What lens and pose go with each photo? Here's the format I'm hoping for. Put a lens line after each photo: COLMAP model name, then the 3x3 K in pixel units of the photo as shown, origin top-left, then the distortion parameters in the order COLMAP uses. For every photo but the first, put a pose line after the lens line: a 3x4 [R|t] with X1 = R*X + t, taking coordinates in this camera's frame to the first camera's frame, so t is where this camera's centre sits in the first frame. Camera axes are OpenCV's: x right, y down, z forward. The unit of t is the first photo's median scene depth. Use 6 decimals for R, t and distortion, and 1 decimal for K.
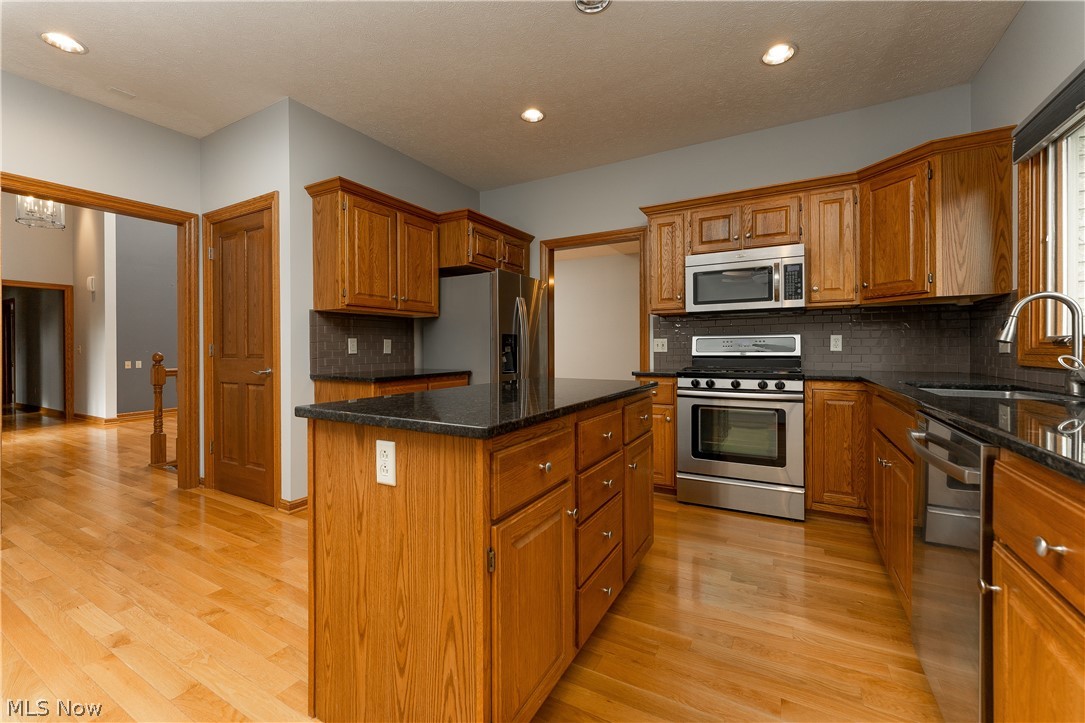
lens RADIAL K [[442.1, 0, 543.6], [0, 442.1, 354.8], [0, 0, 1]] dist [-0.001362, -0.000423]
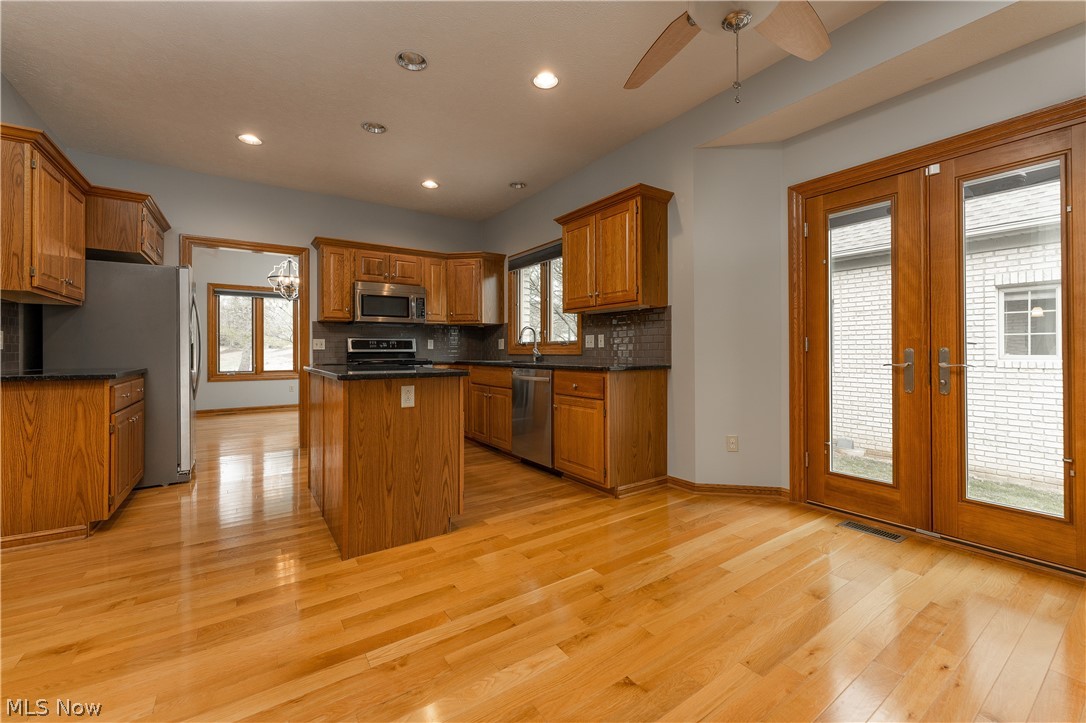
lens RADIAL K [[442.5, 0, 546.7], [0, 442.5, 359.2], [0, 0, 1]] dist [-0.001362, -0.000423]
pose [[0.442680, -0.013321, 0.896581, -0.895590], [0.012289, 0.999886, 0.008789, 0.027977], [-0.896595, 0.007127, 0.442794, -0.230653]]
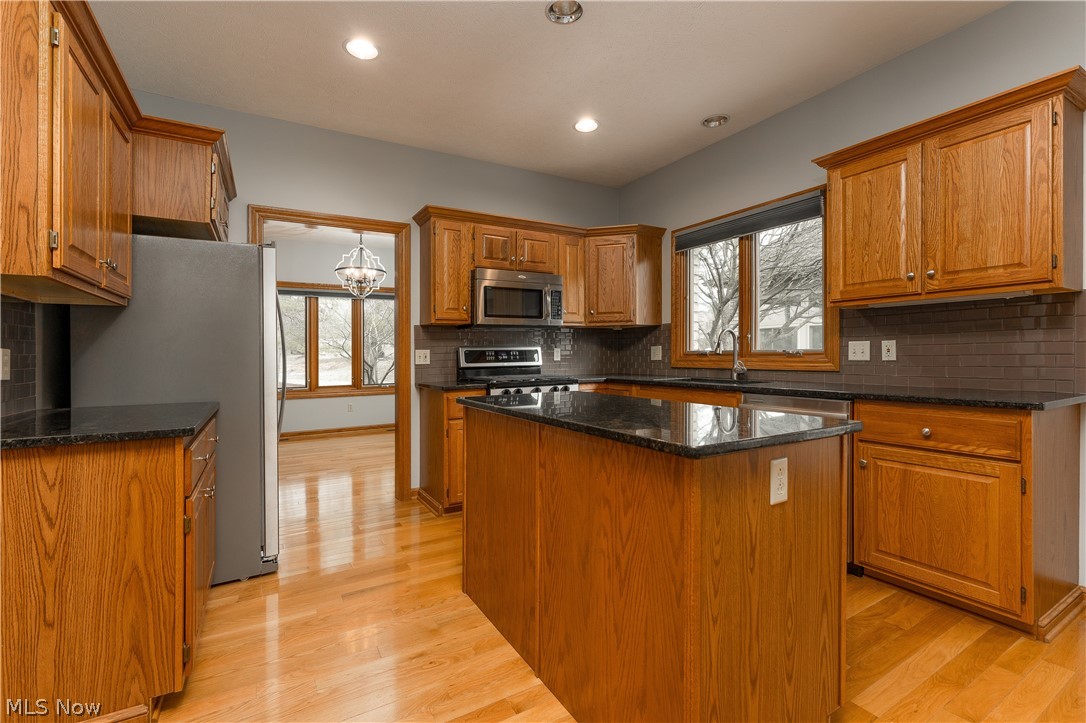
lens RADIAL K [[481.8, 0, 541.2], [0, 481.8, 360.8], [0, 0, 1]] dist [-0.005206, 0.000162]
pose [[0.507906, -0.013795, 0.861302, -0.721976], [0.021078, 0.999771, 0.003583, -0.017864], [-0.861155, 0.016335, 0.508081, 0.423968]]
